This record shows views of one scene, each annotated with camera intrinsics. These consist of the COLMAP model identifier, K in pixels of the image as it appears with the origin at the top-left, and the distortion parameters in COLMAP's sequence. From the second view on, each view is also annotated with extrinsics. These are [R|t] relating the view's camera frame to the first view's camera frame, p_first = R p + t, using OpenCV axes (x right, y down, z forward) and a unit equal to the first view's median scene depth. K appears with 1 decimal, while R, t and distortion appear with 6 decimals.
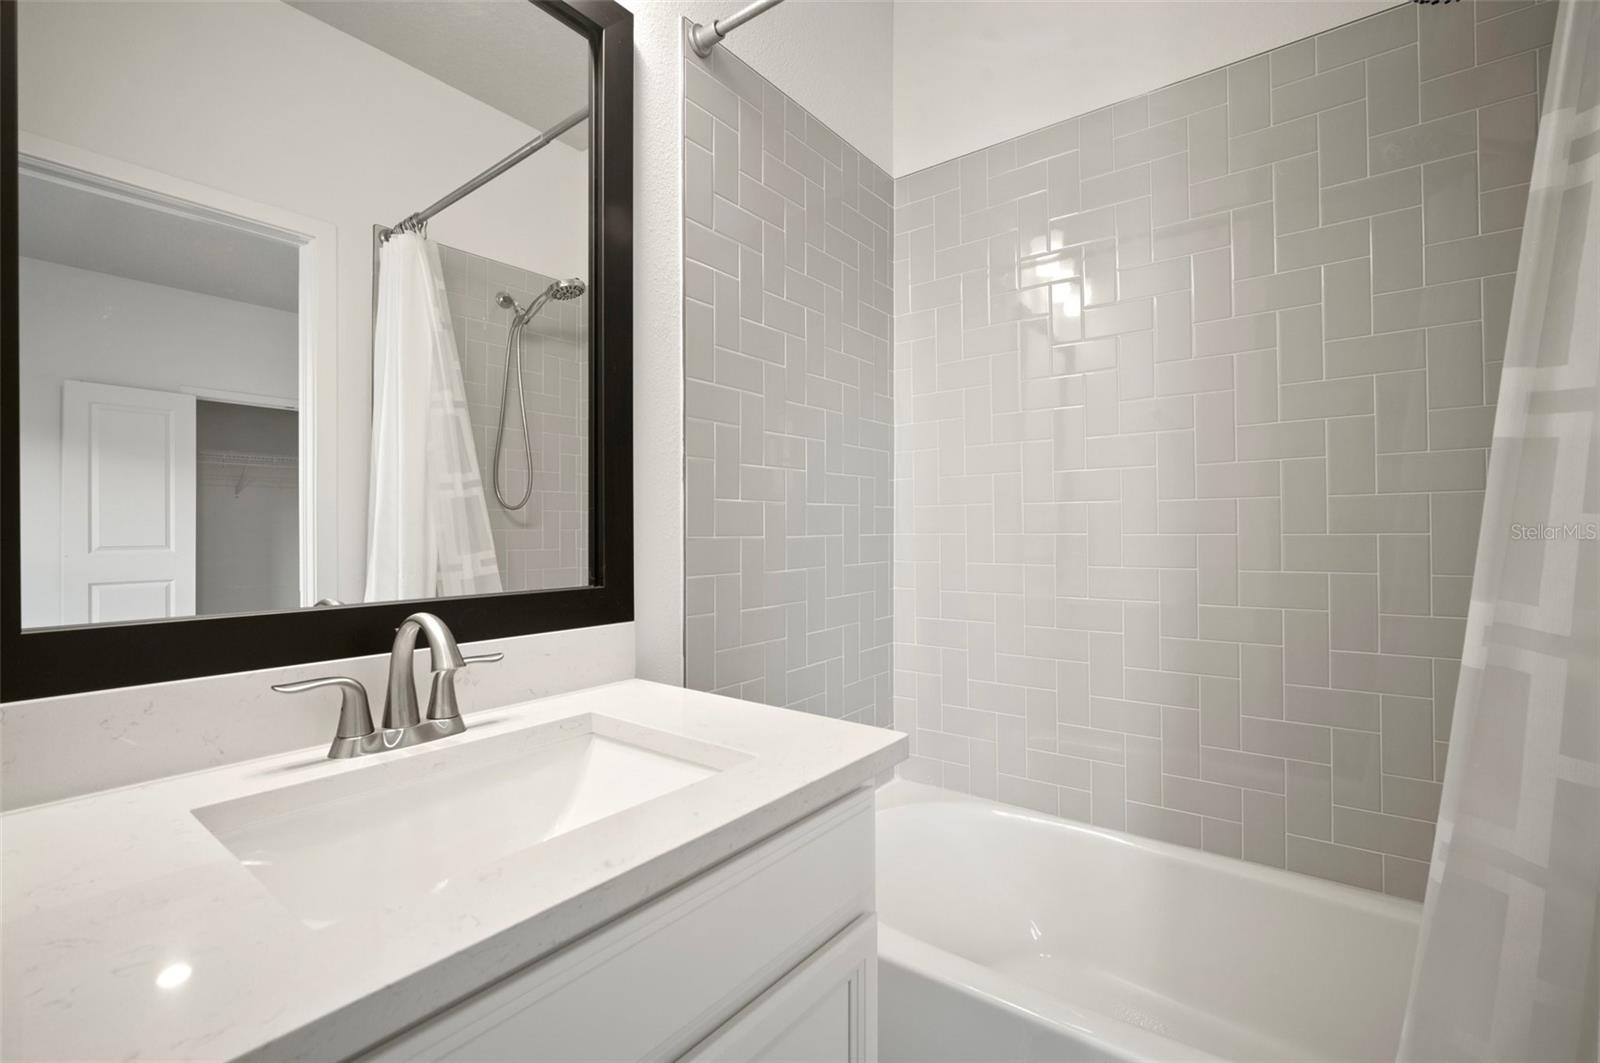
lens RADIAL K [[691.1, 0, 809.1], [0, 691.1, 533.9], [0, 0, 1]] dist [-0.012145, 0.002305]
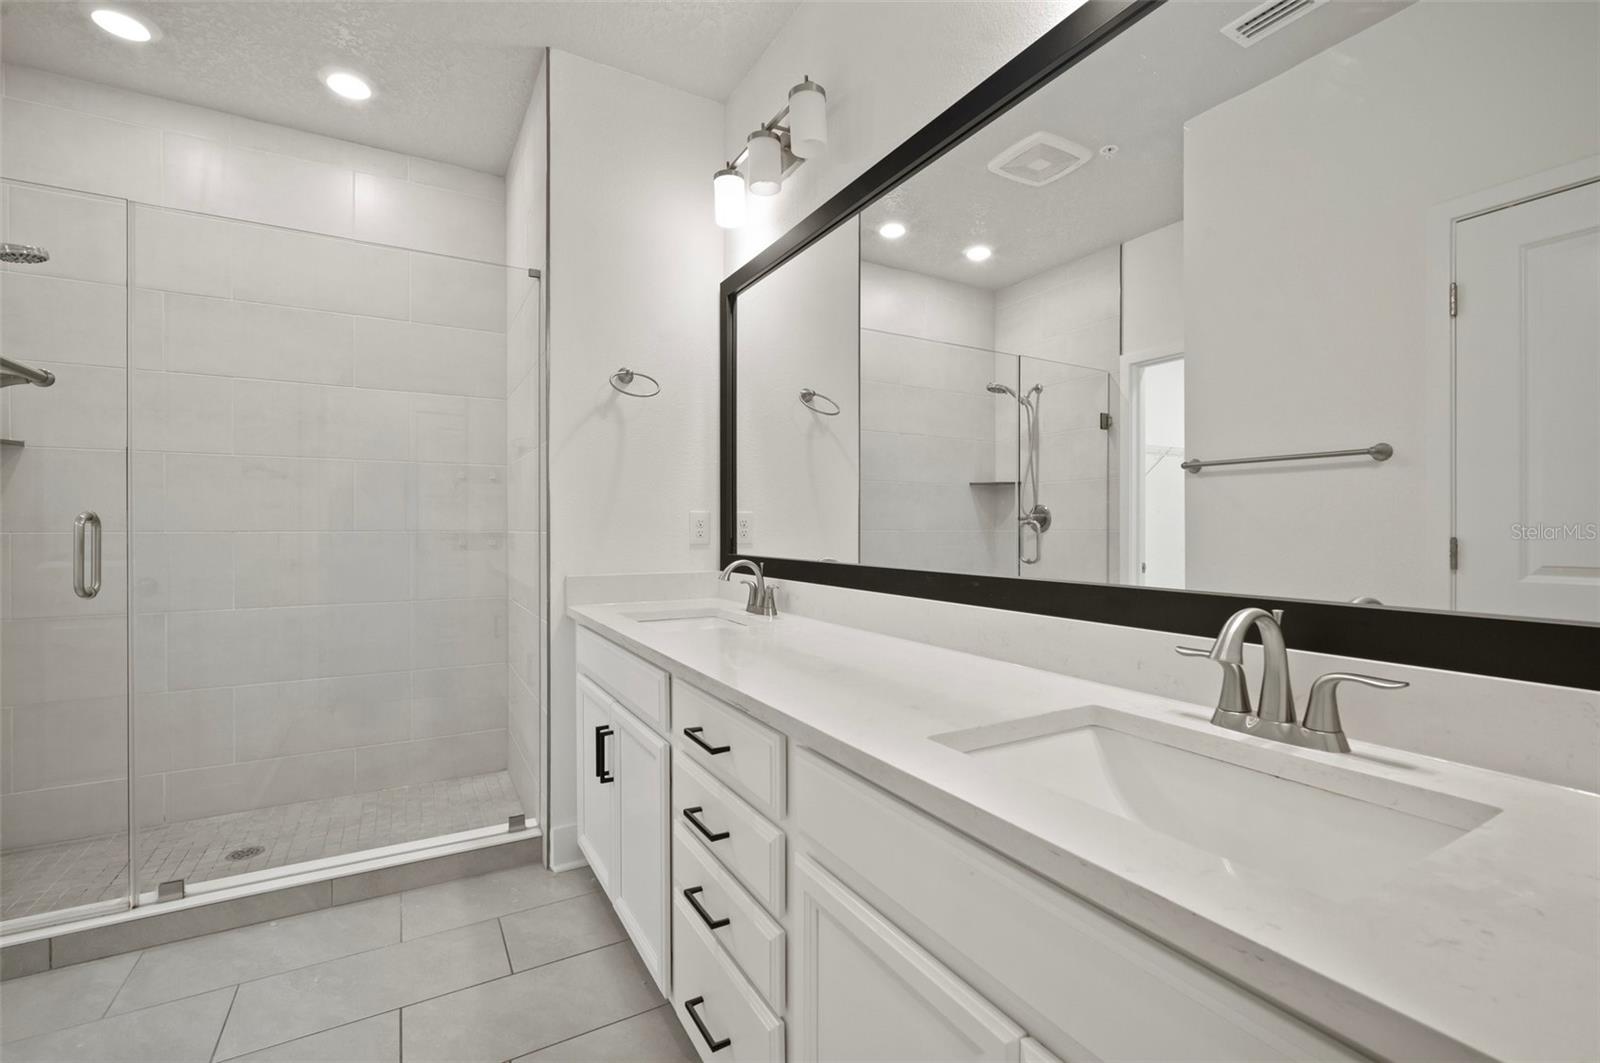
lens RADIAL K [[691.1, 0, 809.1], [0, 691.1, 529.1], [0, 0, 1]] dist [-0.012145, 0.002305]
pose [[-0.353672, 0.006271, -0.935349, 0.625484], [-0.003894, 0.999959, 0.008176, -0.010043], [0.935361, 0.006534, -0.353633, 0.733885]]
